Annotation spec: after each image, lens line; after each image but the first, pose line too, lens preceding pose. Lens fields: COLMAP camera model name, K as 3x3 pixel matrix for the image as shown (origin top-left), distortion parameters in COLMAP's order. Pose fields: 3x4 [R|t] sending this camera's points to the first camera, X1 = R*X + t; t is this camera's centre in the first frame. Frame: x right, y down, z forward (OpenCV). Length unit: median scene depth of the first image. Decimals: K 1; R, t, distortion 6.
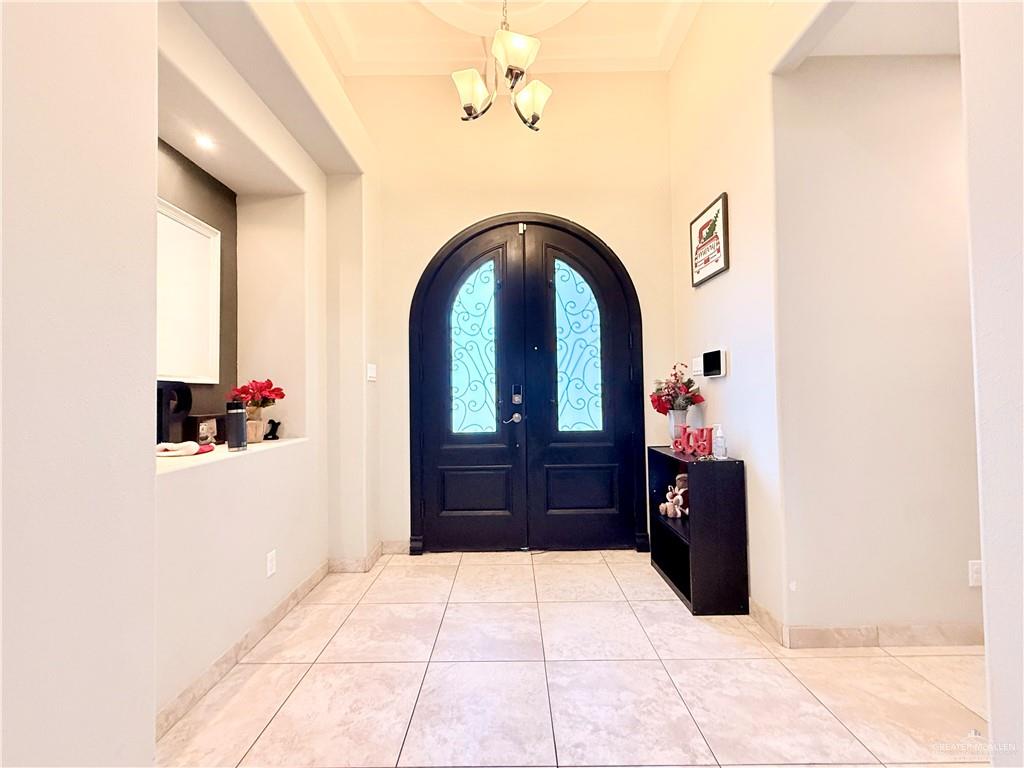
lens RADIAL K [[402.9, 0, 510.6], [0, 402.9, 385.0], [0, 0, 1]] dist [-0.001108, -0.000023]
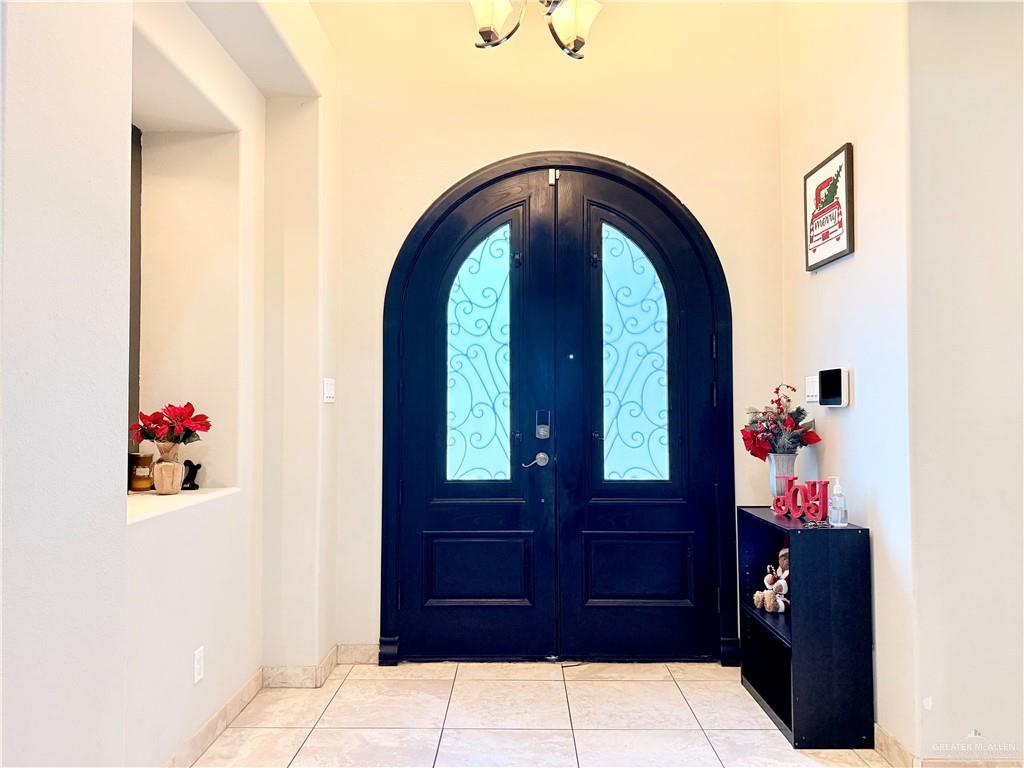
lens RADIAL K [[706.8, 0, 515.0], [0, 706.8, 387.0], [0, 0, 1]] dist [0.139840, -0.217218]
pose [[0.999907, 0.012696, -0.005059, -0.029092], [-0.012736, 0.999887, -0.007954, -0.034366], [0.004957, 0.008017, 0.999956, -0.215971]]
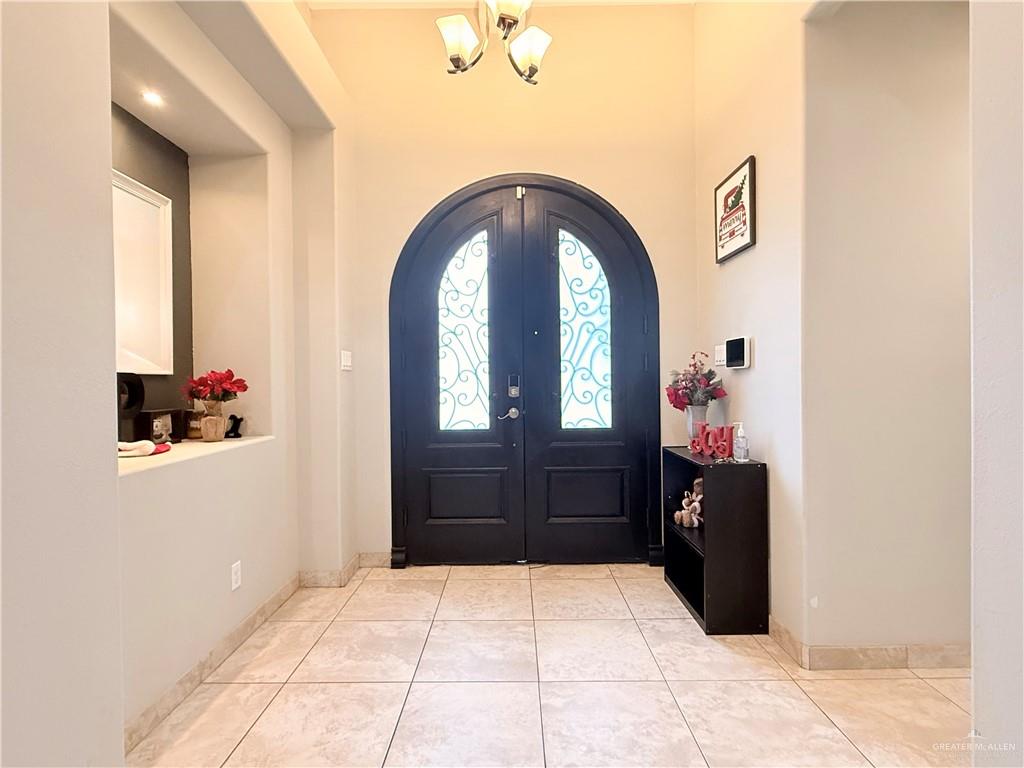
lens RADIAL K [[485.4, 0, 512.4], [0, 485.4, 385.4], [0, 0, 1]] dist [-0.000323, -0.000426]
pose [[0.999993, 0.003480, -0.001494, 0.016793], [-0.003431, 0.999493, 0.031642, -0.013382], [0.001604, -0.031637, 0.999498, -0.052679]]
